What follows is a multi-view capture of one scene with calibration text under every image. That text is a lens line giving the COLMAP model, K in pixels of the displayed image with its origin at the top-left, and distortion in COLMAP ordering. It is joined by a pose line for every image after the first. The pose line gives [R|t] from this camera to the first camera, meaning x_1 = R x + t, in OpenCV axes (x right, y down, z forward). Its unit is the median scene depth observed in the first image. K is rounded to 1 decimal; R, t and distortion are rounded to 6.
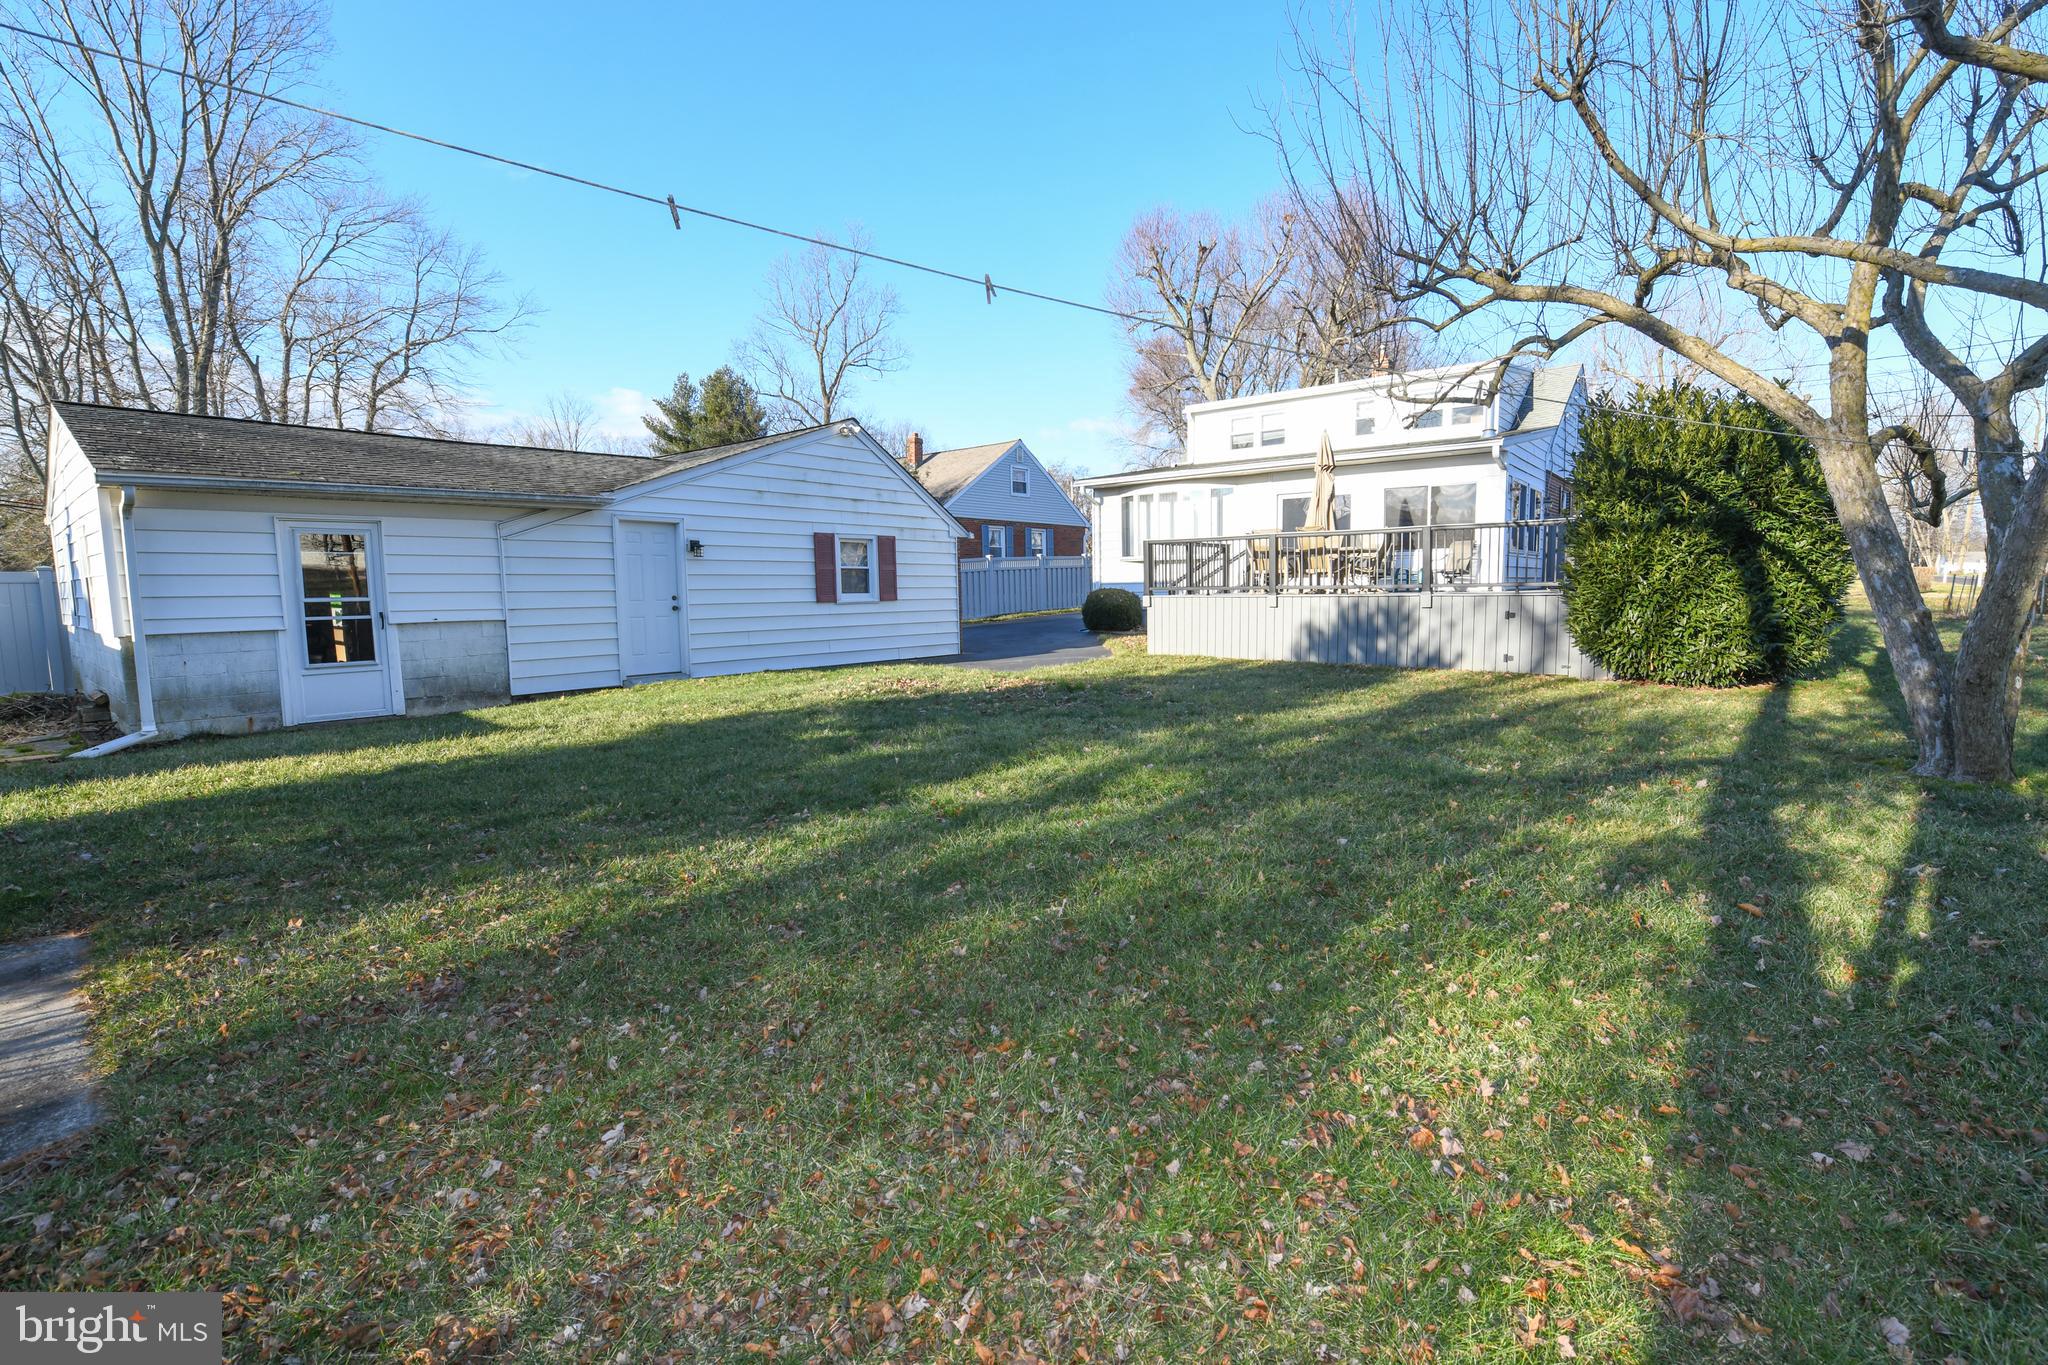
lens RADIAL K [[875.1, 0, 1026.1], [0, 875.1, 675.0], [0, 0, 1]] dist [-0.017960, -0.001374]
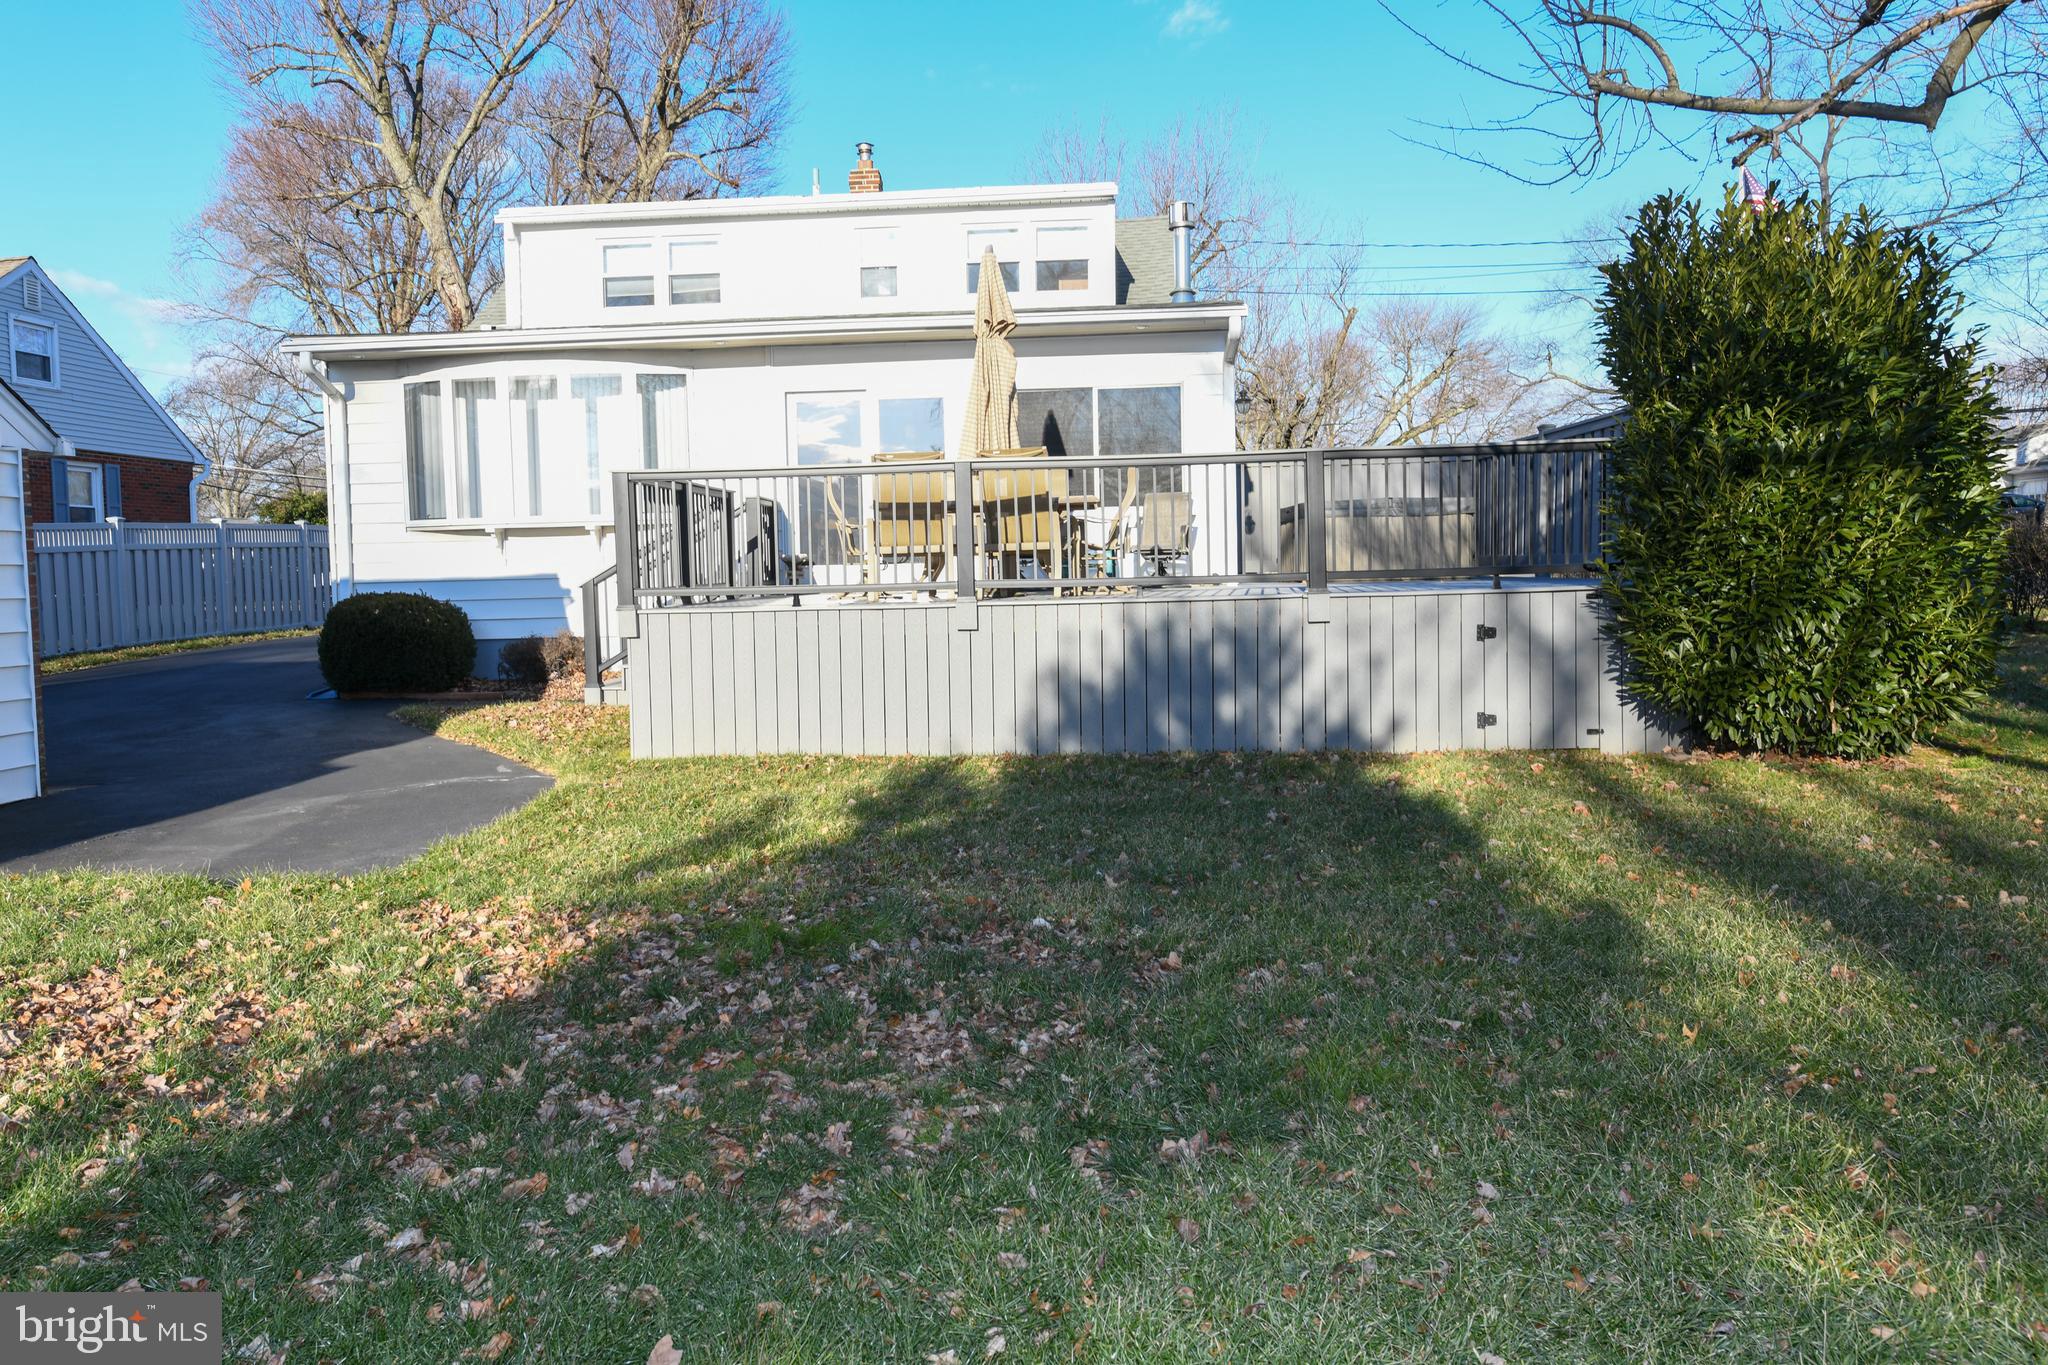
lens RADIAL K [[1452.4, 0, 1023.4], [0, 1452.4, 673.6], [0, 0, 1]] dist [0.002301, 0.003583]
pose [[0.816969, -0.051349, 0.574391, -0.102766], [0.071473, 0.997364, -0.012496, -0.044572], [-0.572235, 0.051263, 0.818486, 0.380216]]
